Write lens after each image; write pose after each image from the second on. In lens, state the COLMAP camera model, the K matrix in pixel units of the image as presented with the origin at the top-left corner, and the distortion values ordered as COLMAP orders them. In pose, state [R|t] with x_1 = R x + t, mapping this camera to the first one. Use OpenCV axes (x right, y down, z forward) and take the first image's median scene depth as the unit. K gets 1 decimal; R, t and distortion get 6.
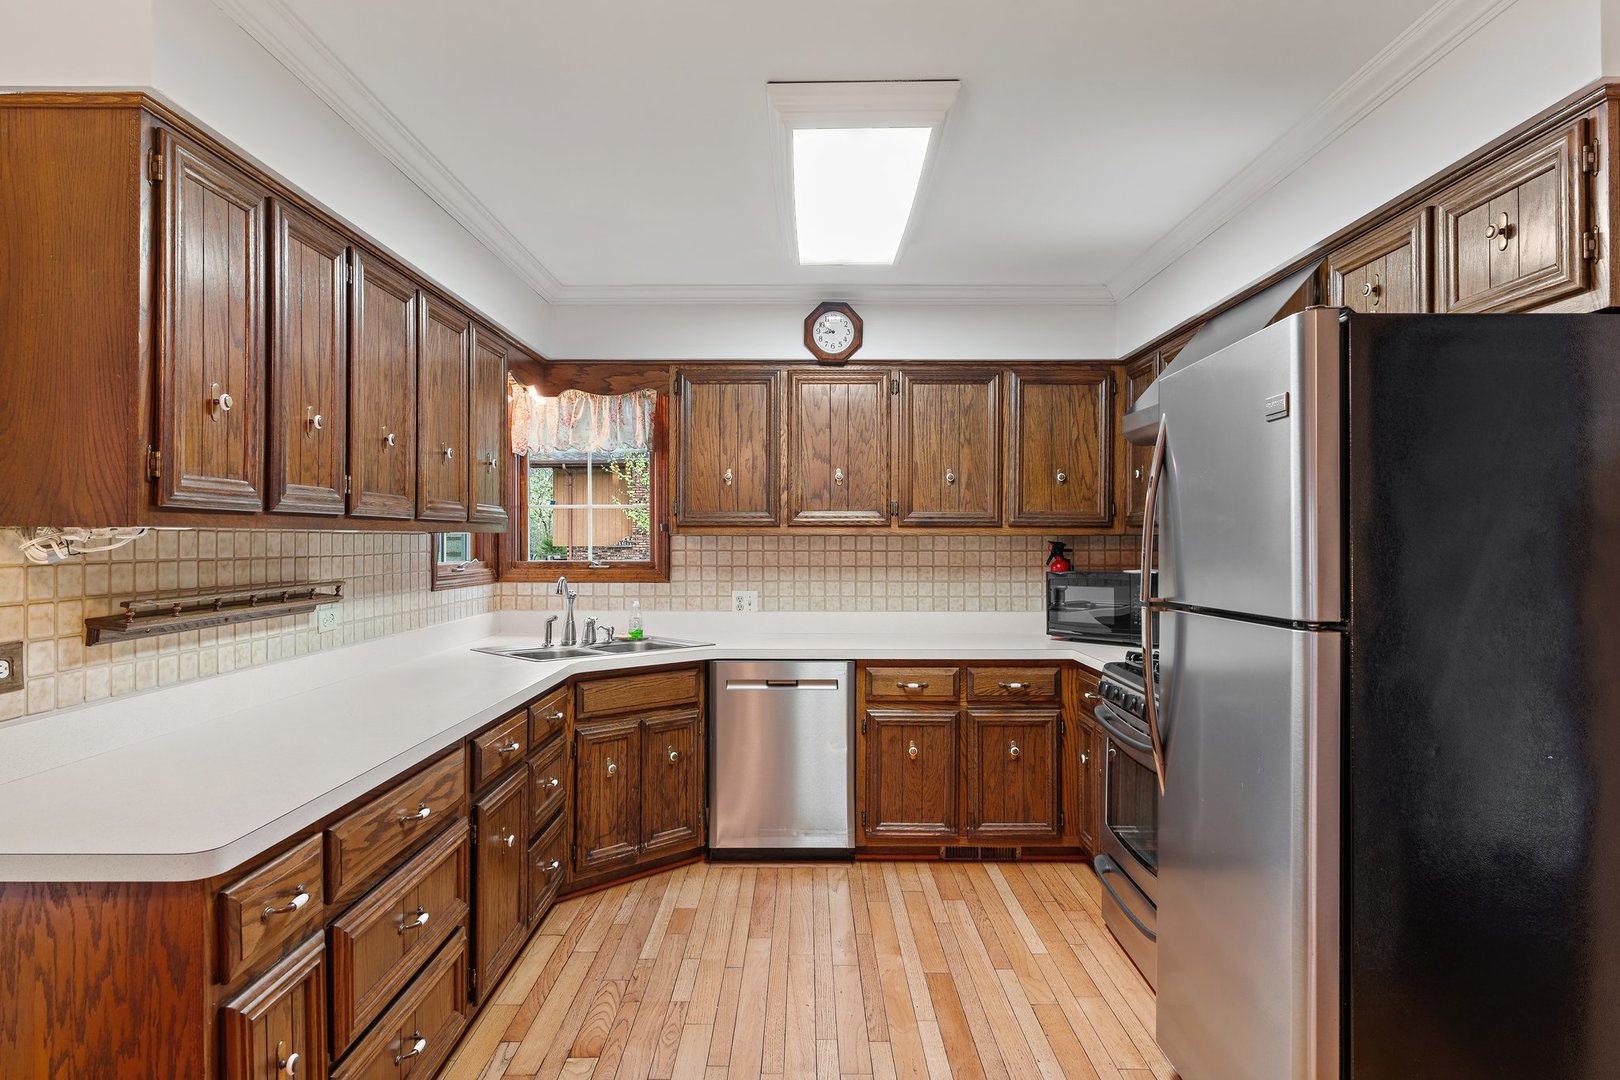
lens RADIAL K [[976.0, 0, 810.0], [0, 976.0, 540.0], [0, 0, 1]] dist [0.005071, -0.000447]
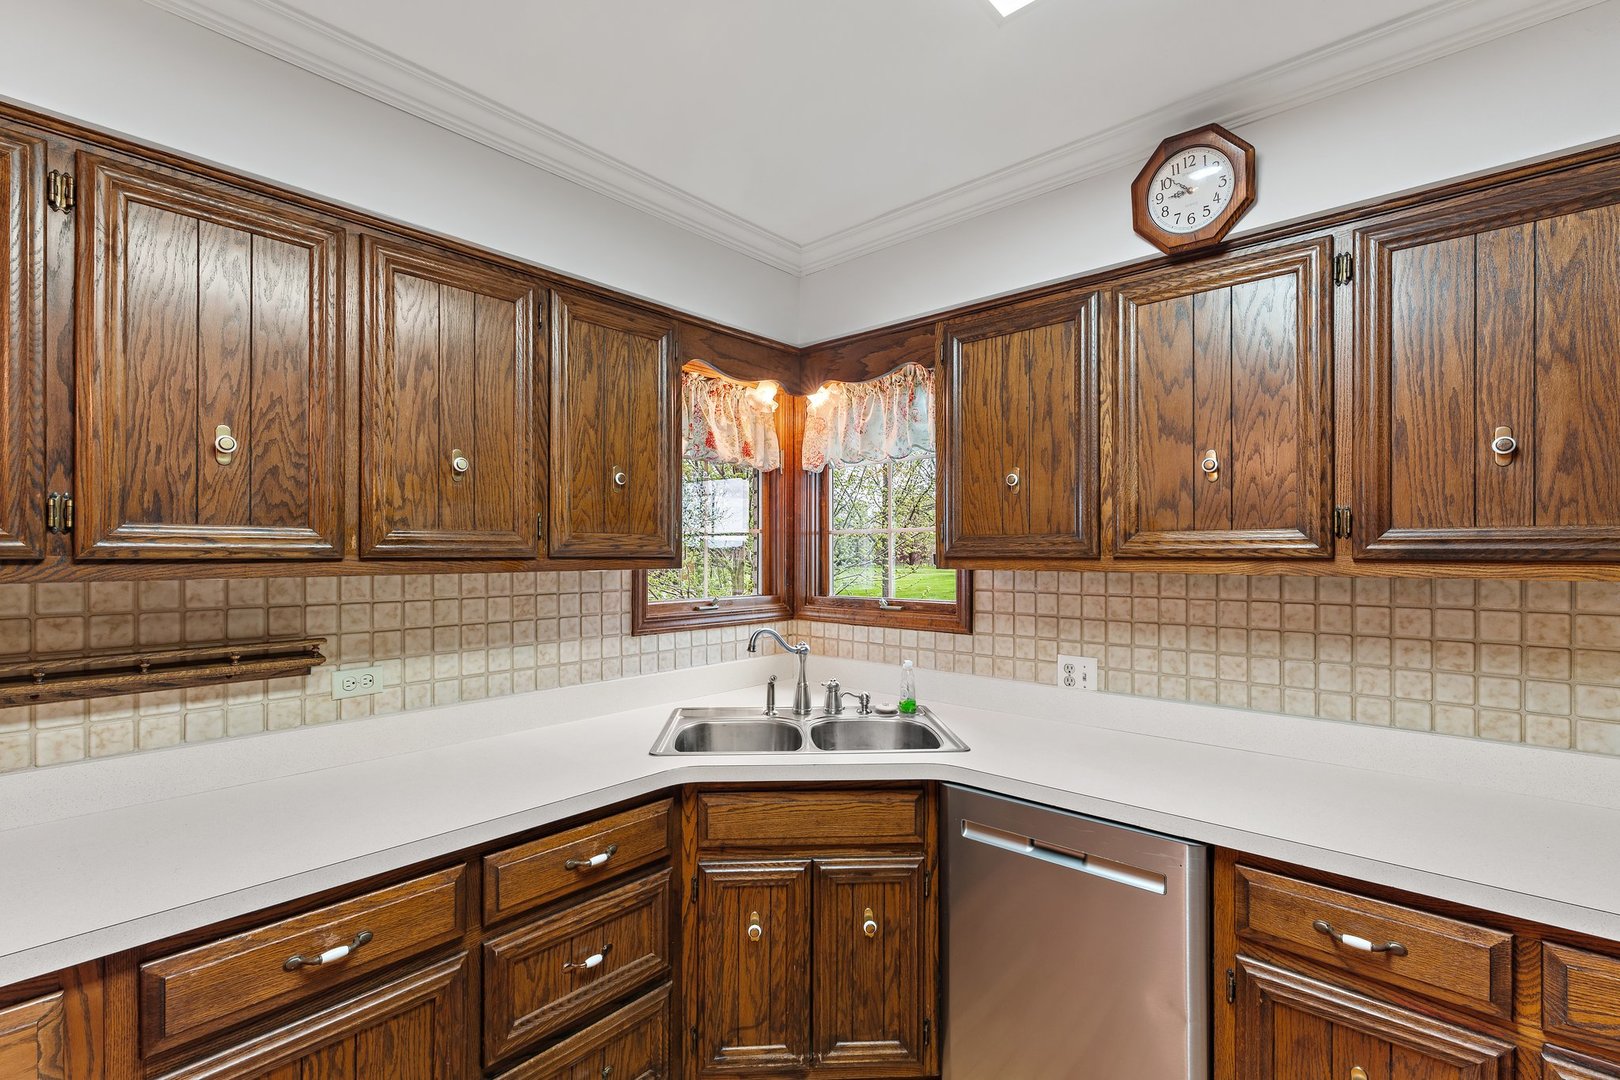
lens RADIAL K [[723.9, 0, 800.3], [0, 723.9, 549.5], [0, 0, 1]] dist [-0.000634, -0.000259]
pose [[0.744833, -0.003249, -0.667243, 0.126482], [-0.000191, 0.999987, -0.005082, -0.017514], [0.667251, 0.003913, 0.744823, 0.567613]]
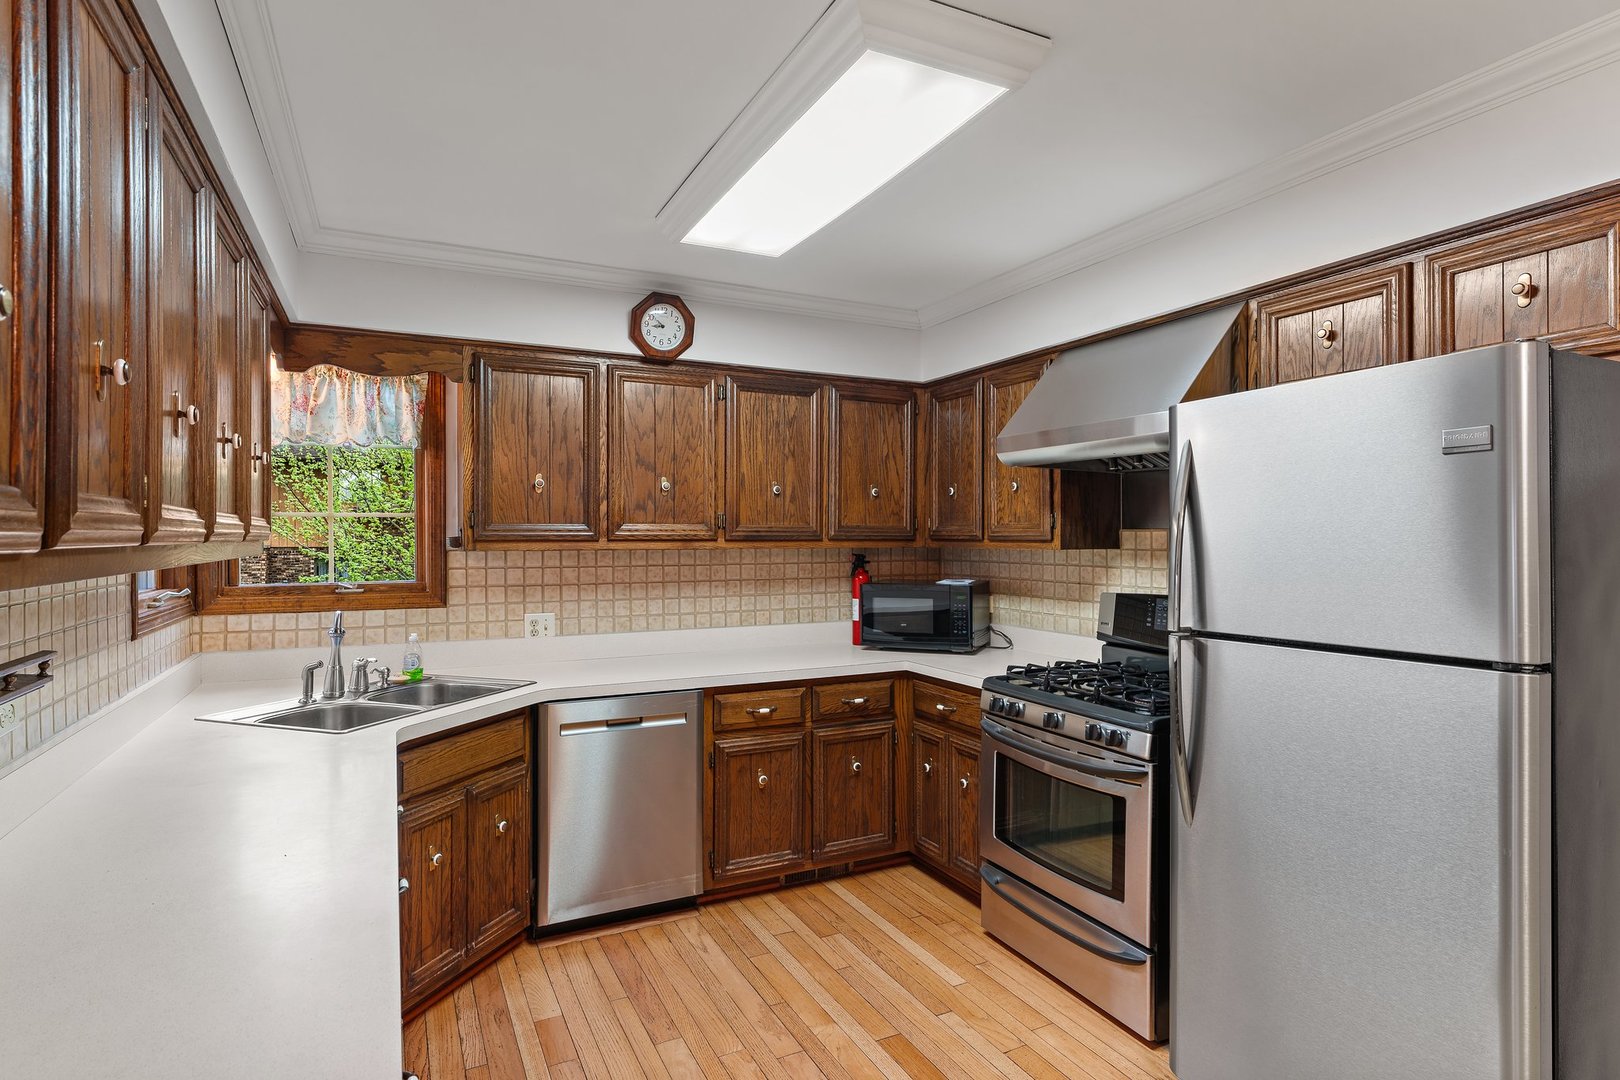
lens RADIAL K [[841.3, 0, 810.0], [0, 841.3, 540.0], [0, 0, 1]] dist [-0.005219, -0.000108]
pose [[0.894003, -0.003375, 0.448048, -0.204053], [0.001488, 0.999988, 0.004563, -0.018114], [-0.448058, -0.003412, 0.893998, 0.238261]]
